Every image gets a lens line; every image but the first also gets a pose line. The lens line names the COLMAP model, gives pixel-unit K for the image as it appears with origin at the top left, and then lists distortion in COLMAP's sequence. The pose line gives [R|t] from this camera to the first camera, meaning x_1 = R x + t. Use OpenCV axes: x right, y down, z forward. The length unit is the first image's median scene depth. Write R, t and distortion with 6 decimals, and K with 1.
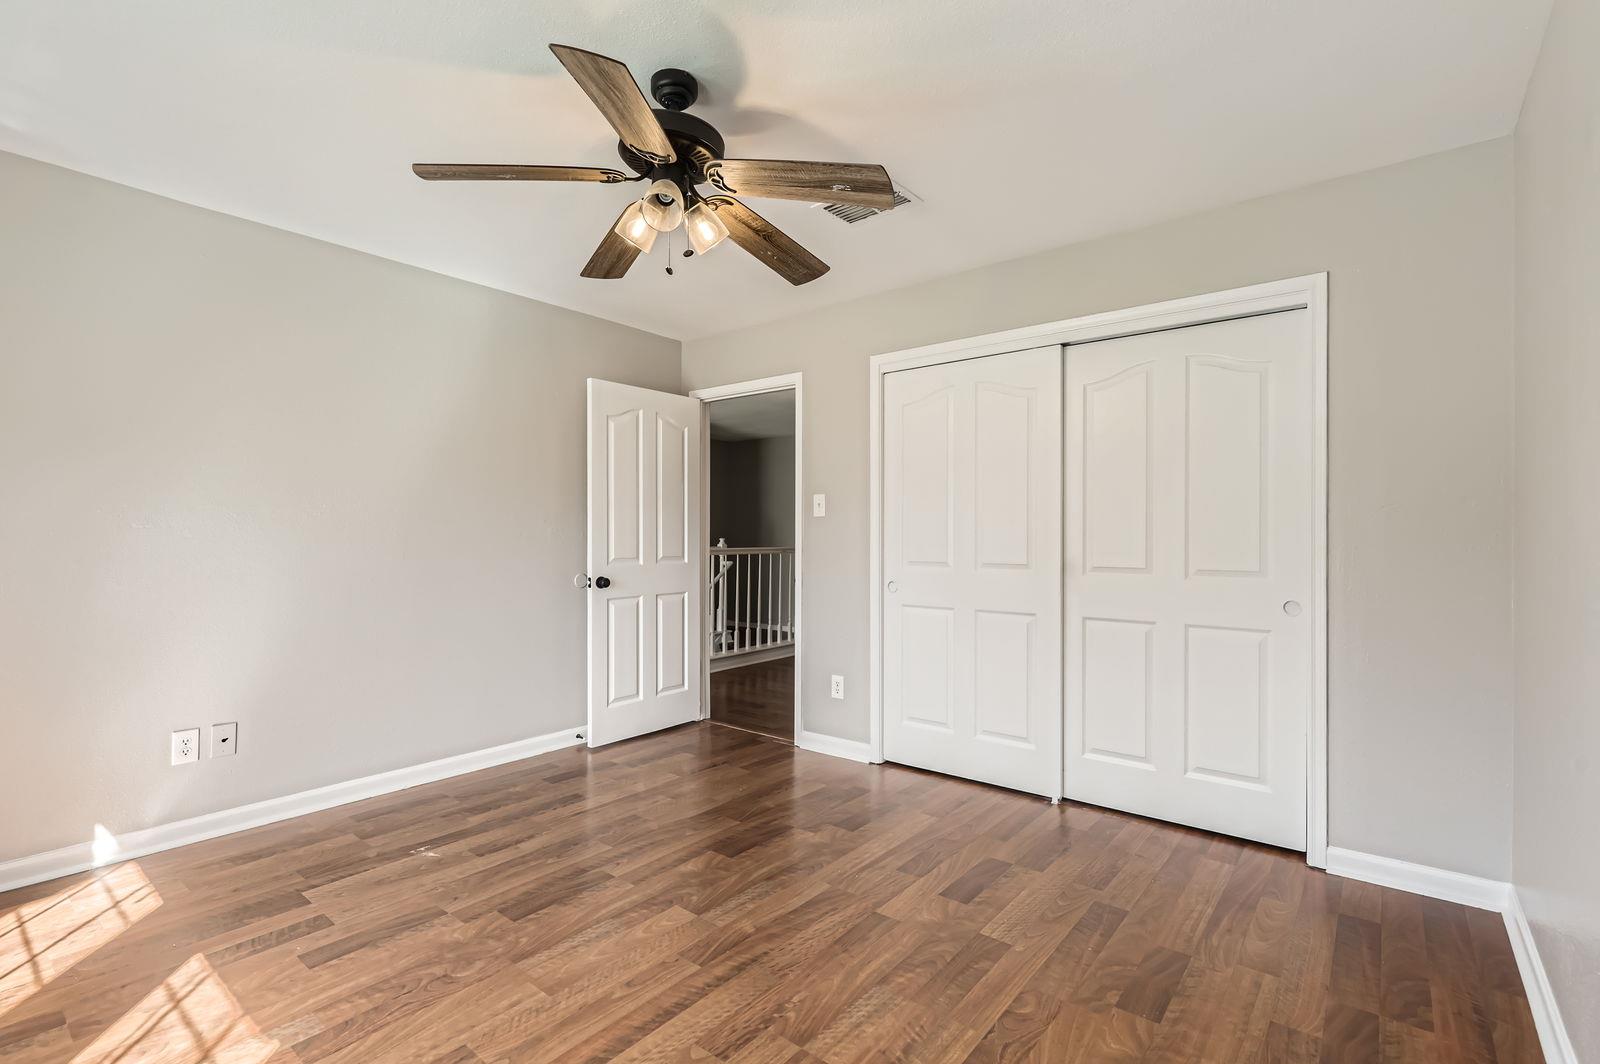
lens RADIAL K [[728.1, 0, 800.2], [0, 728.1, 534.5], [0, 0, 1]] dist [-0.002177, 0.000048]
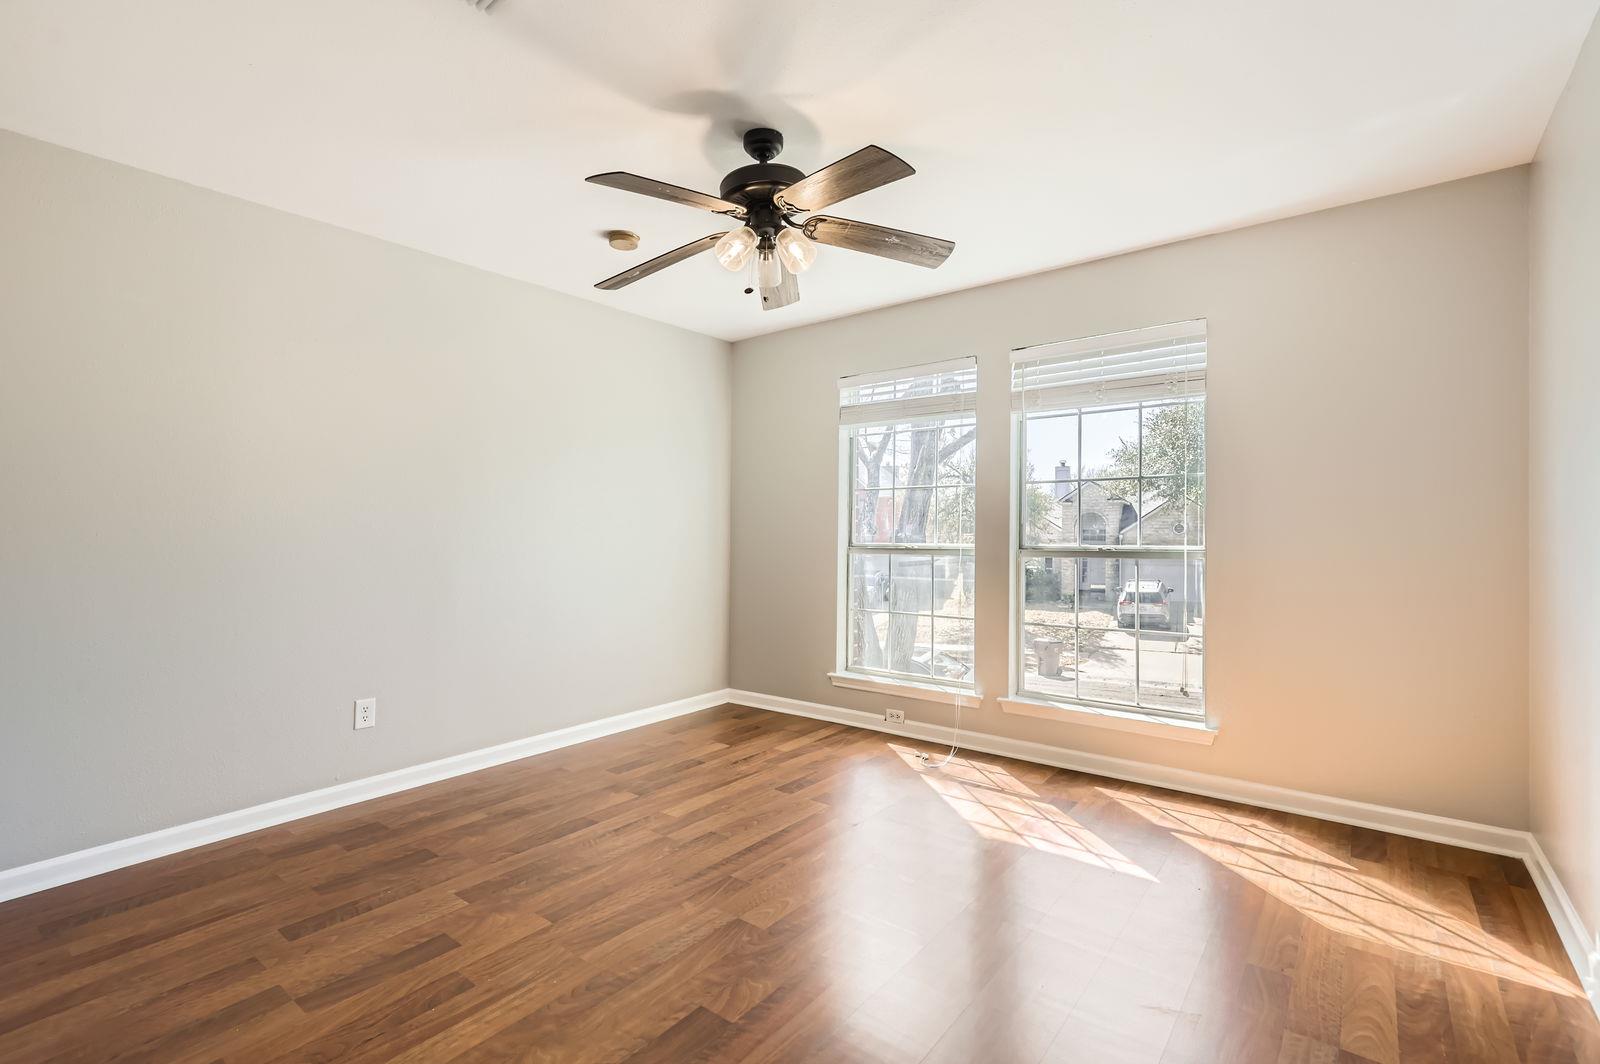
lens RADIAL K [[728.1, 0, 799.0], [0, 728.1, 533.0], [0, 0, 1]] dist [-0.002177, 0.000048]
pose [[-0.999876, 0.002581, -0.015507, -0.212884], [0.002627, 0.999992, -0.002906, 0.013097], [0.015500, -0.002946, -0.999876, 2.026649]]
